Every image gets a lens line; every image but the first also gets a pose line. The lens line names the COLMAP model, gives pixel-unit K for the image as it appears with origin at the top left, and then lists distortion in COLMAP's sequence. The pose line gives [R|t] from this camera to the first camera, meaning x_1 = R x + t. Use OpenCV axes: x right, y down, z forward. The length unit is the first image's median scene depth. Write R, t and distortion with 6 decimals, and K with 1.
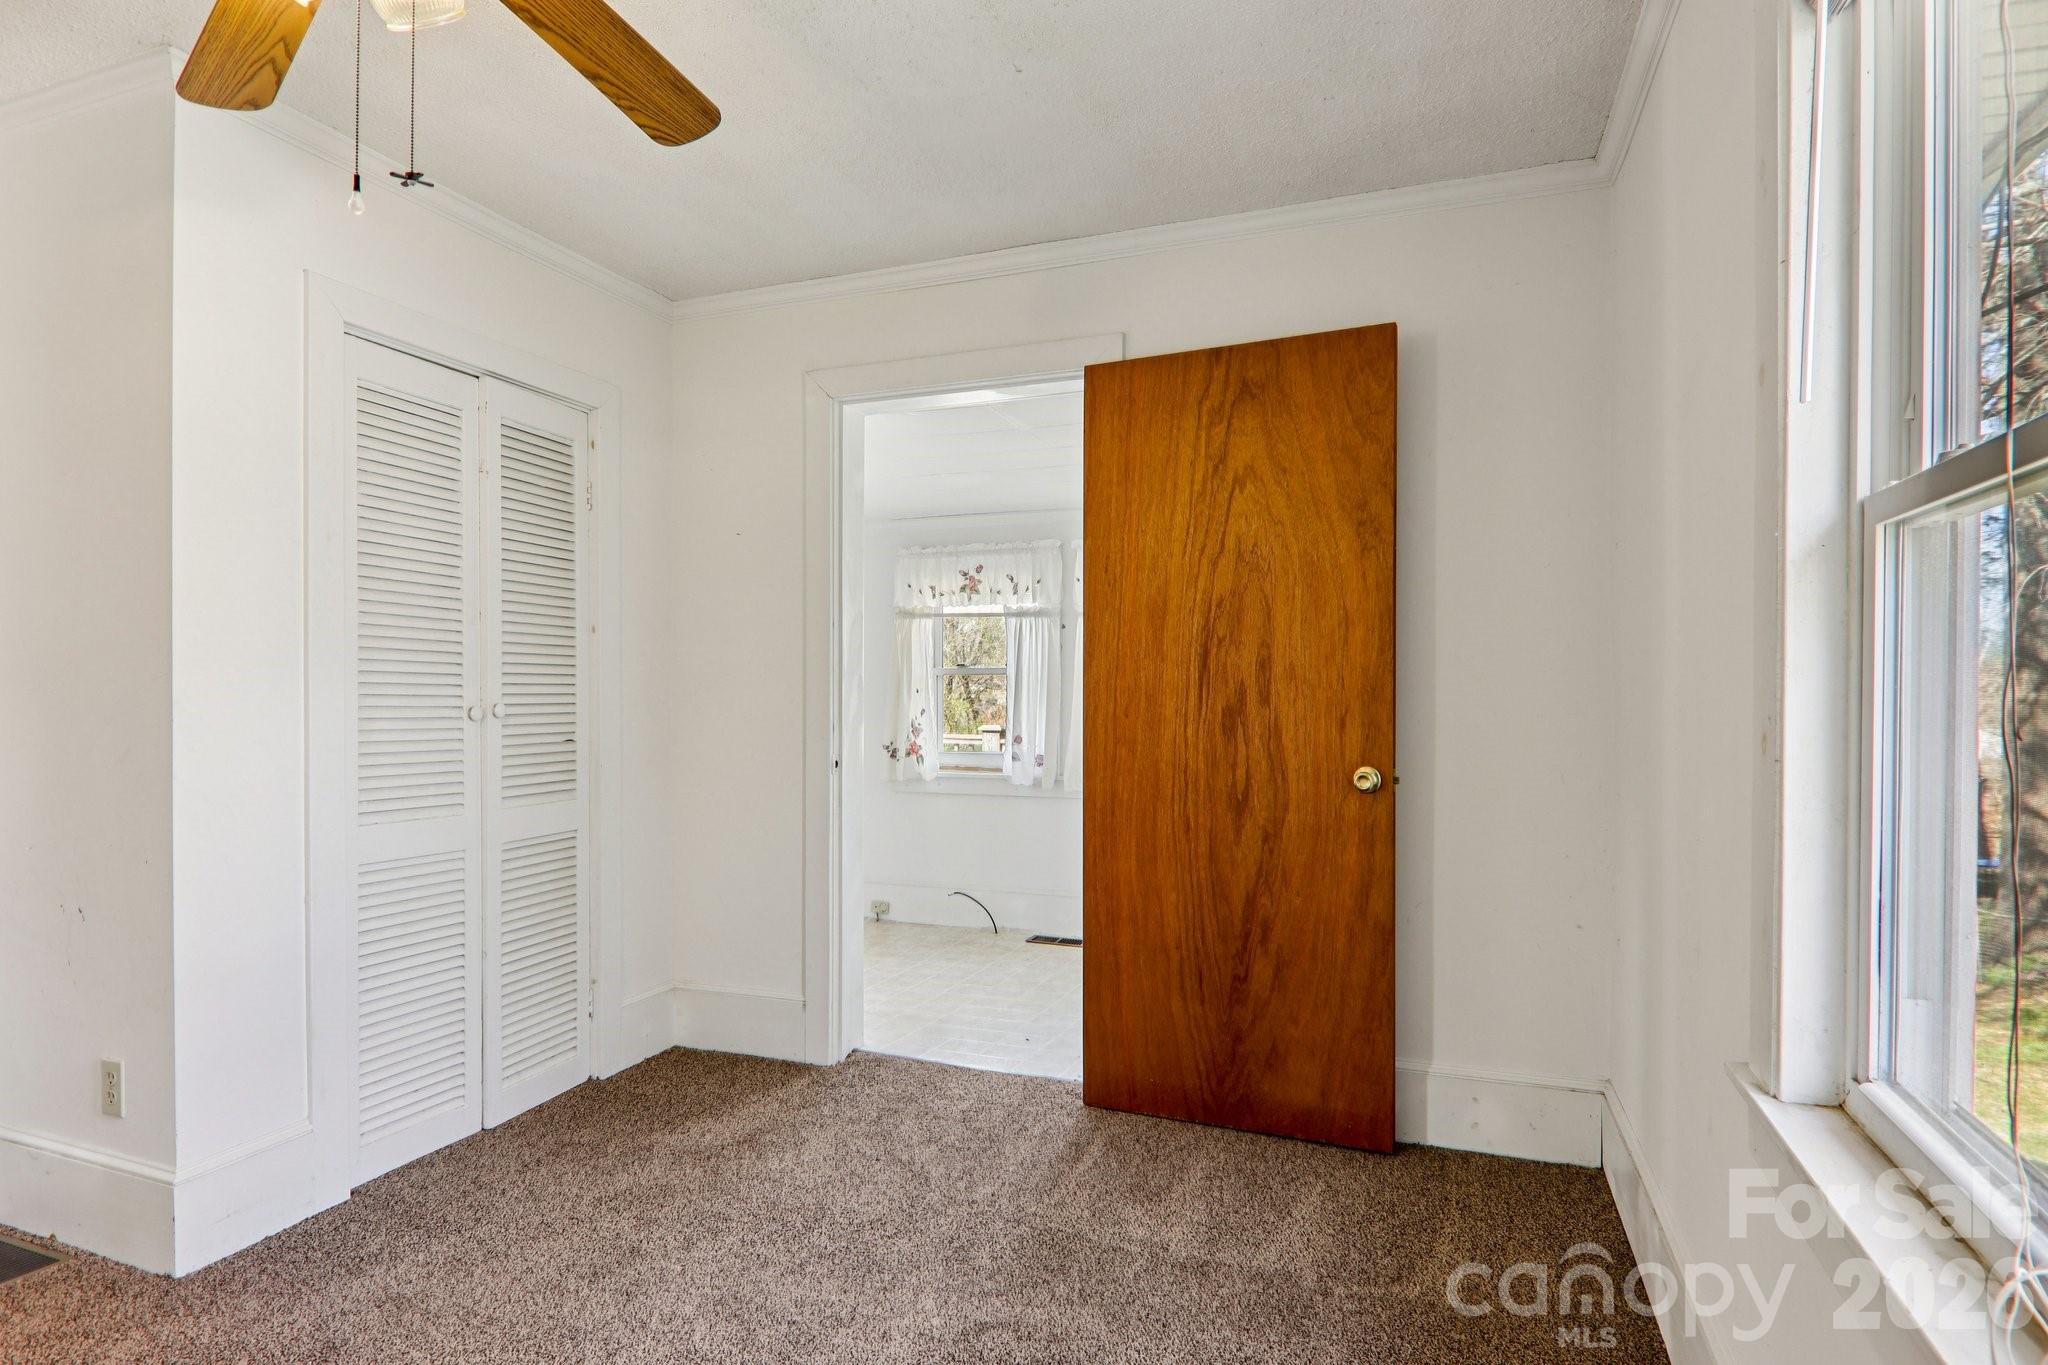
lens RADIAL K [[1147.9, 0, 1020.0], [0, 1147.9, 709.0], [0, 0, 1]] dist [0.002658, -0.014934]
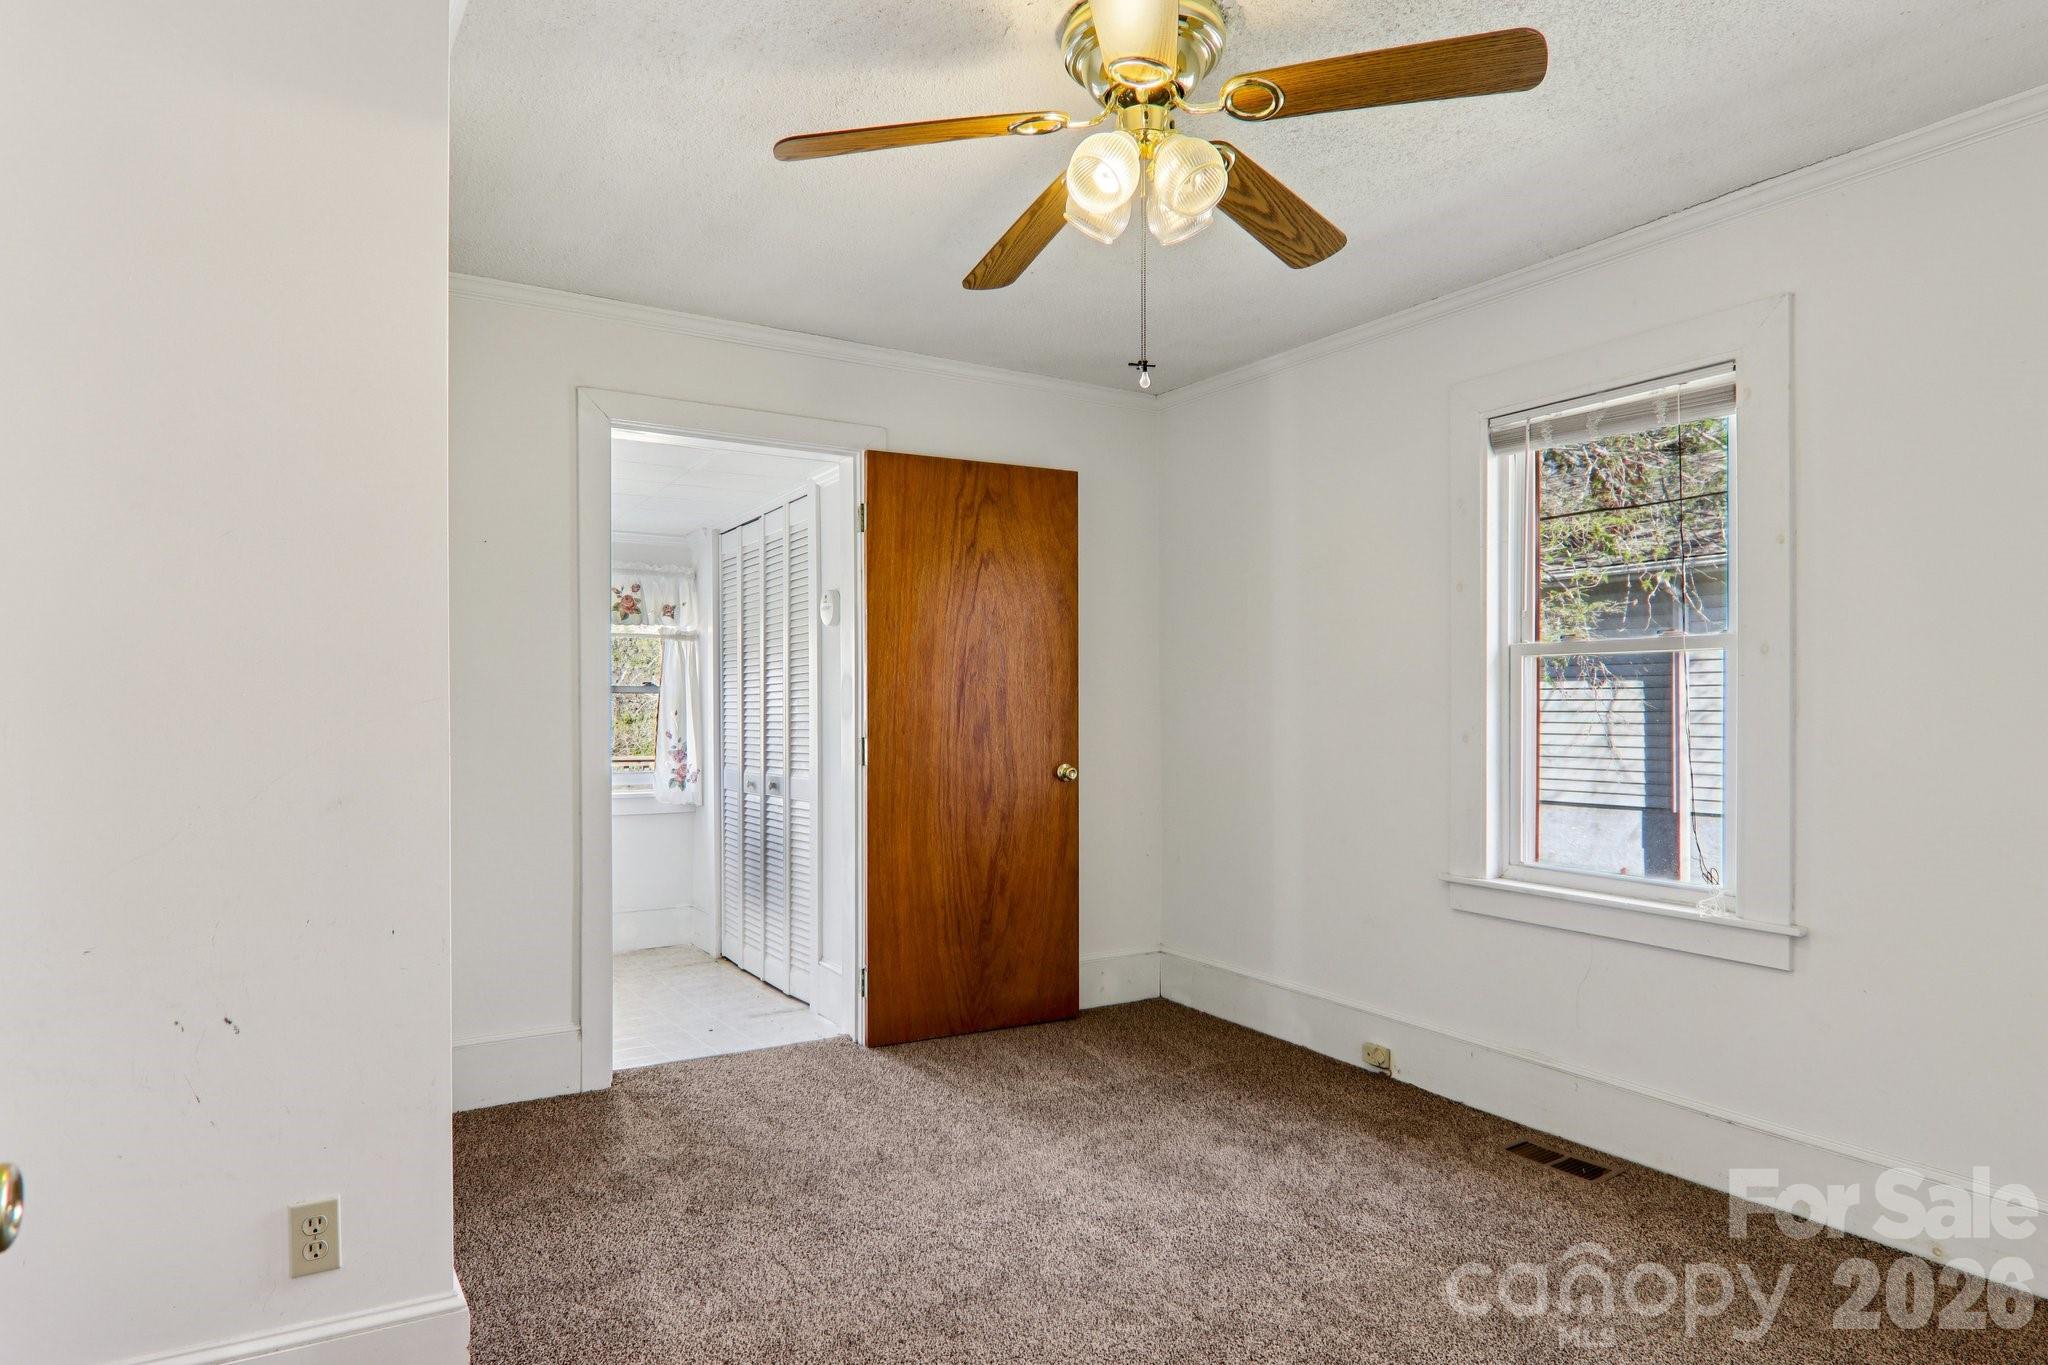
lens RADIAL K [[1147.9, 0, 1020.0], [0, 1147.9, 709.0], [0, 0, 1]] dist [0.002658, -0.014934]
pose [[0.606965, -0.002545, 0.794724, -0.878250], [0.004750, 0.999989, -0.000426, -0.019987], [-0.794714, 0.004033, 0.606970, 0.127515]]
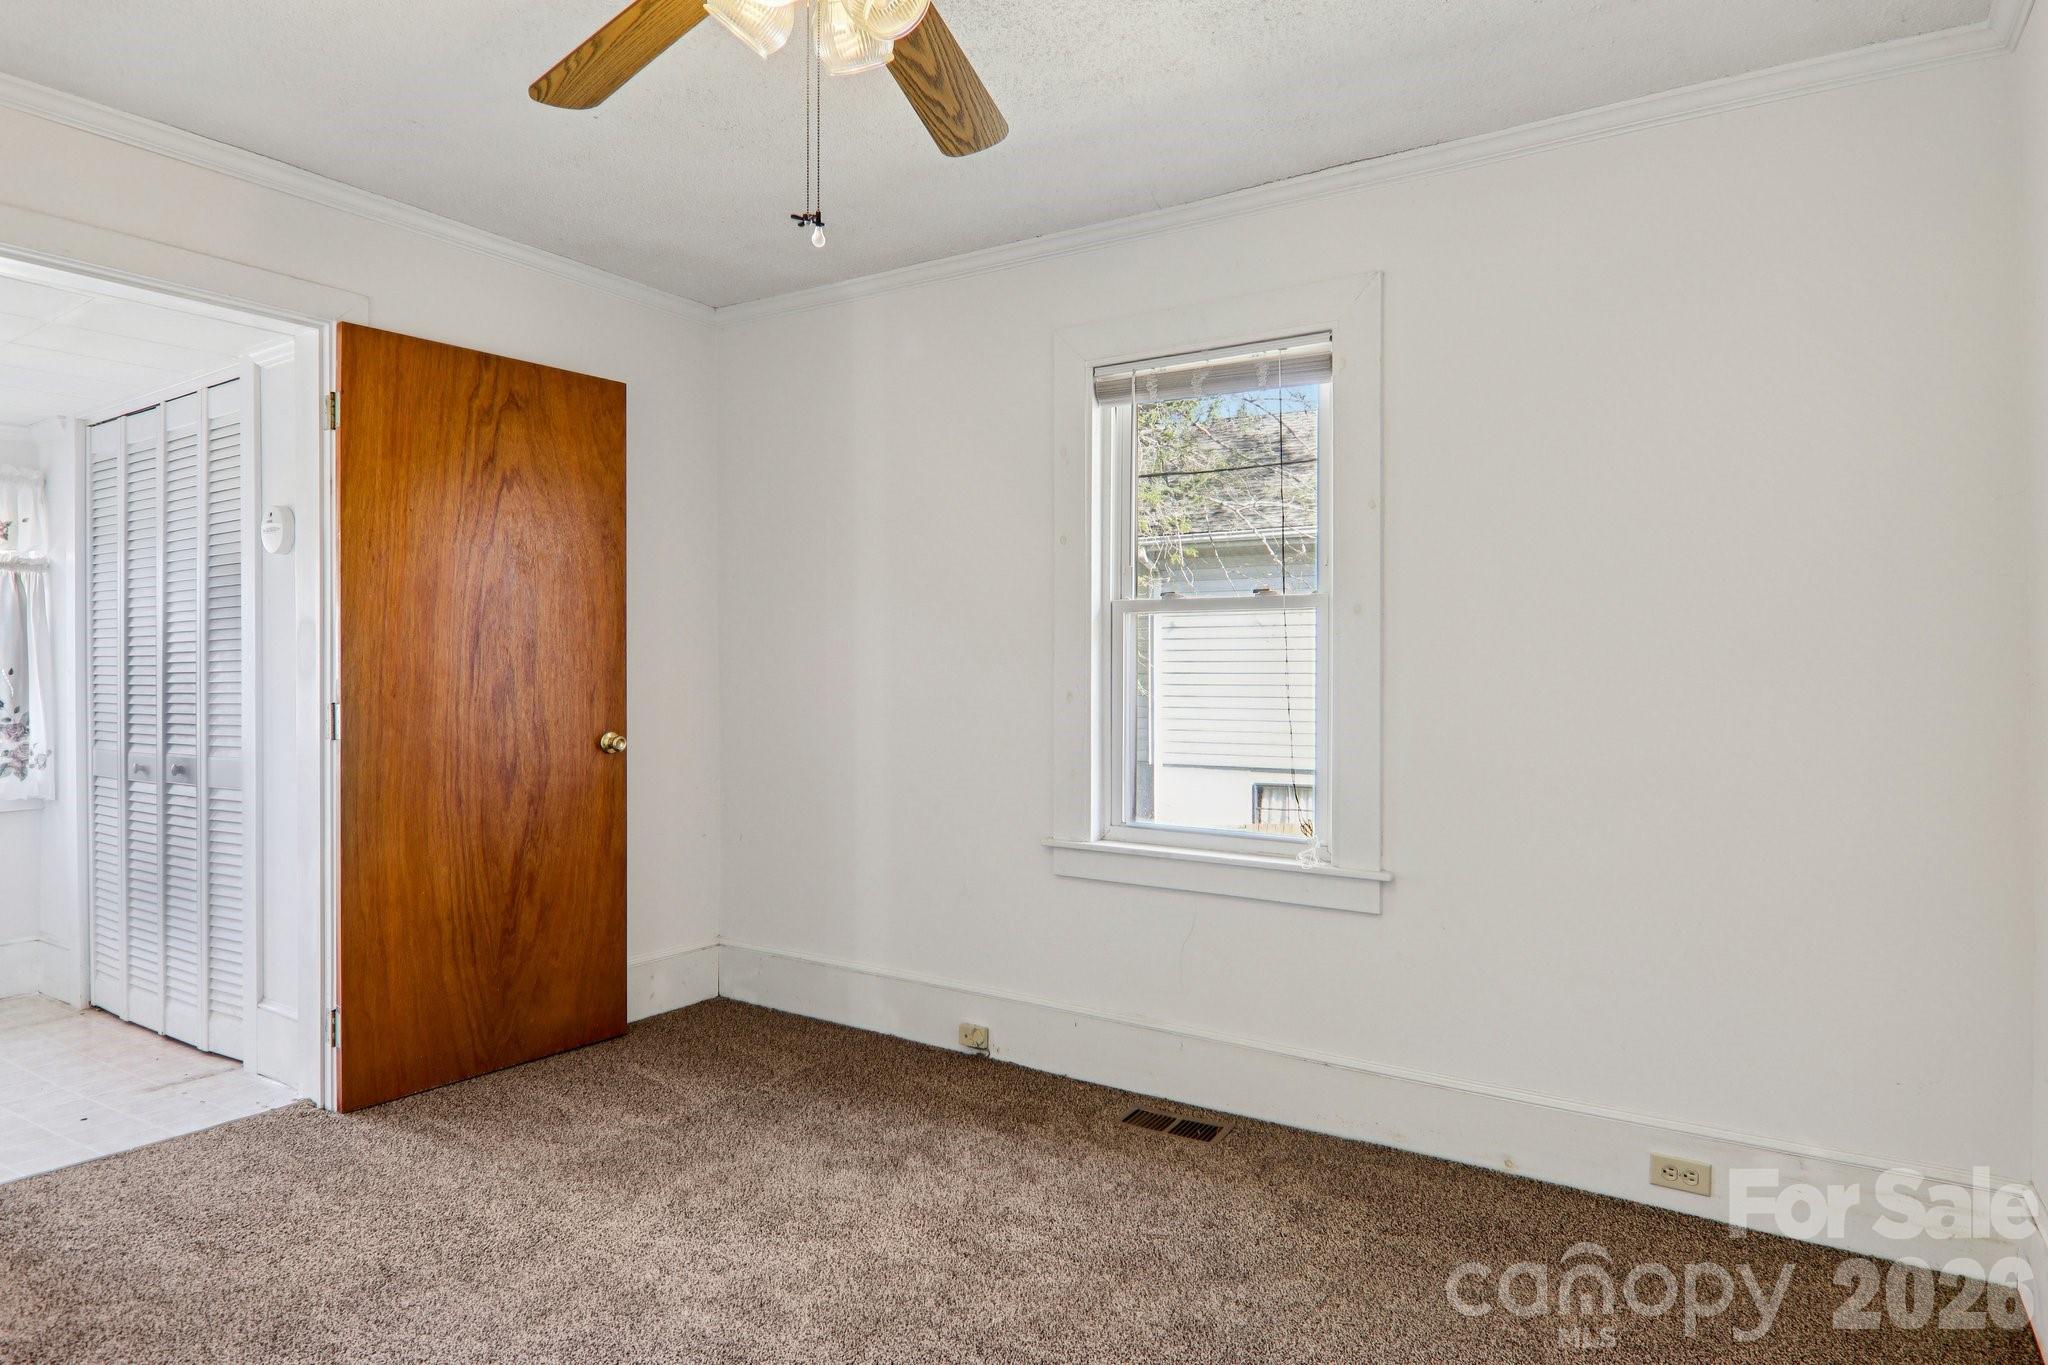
lens RADIAL K [[1153.4, 0, 1032.1], [0, 1153.4, 673.3], [0, 0, 1]] dist [0.003576, -0.019106]
pose [[0.201697, -0.002108, 0.979446, -0.792287], [0.002858, 0.999995, 0.001564, -0.013739], [-0.979444, 0.002484, 0.201702, 0.280241]]
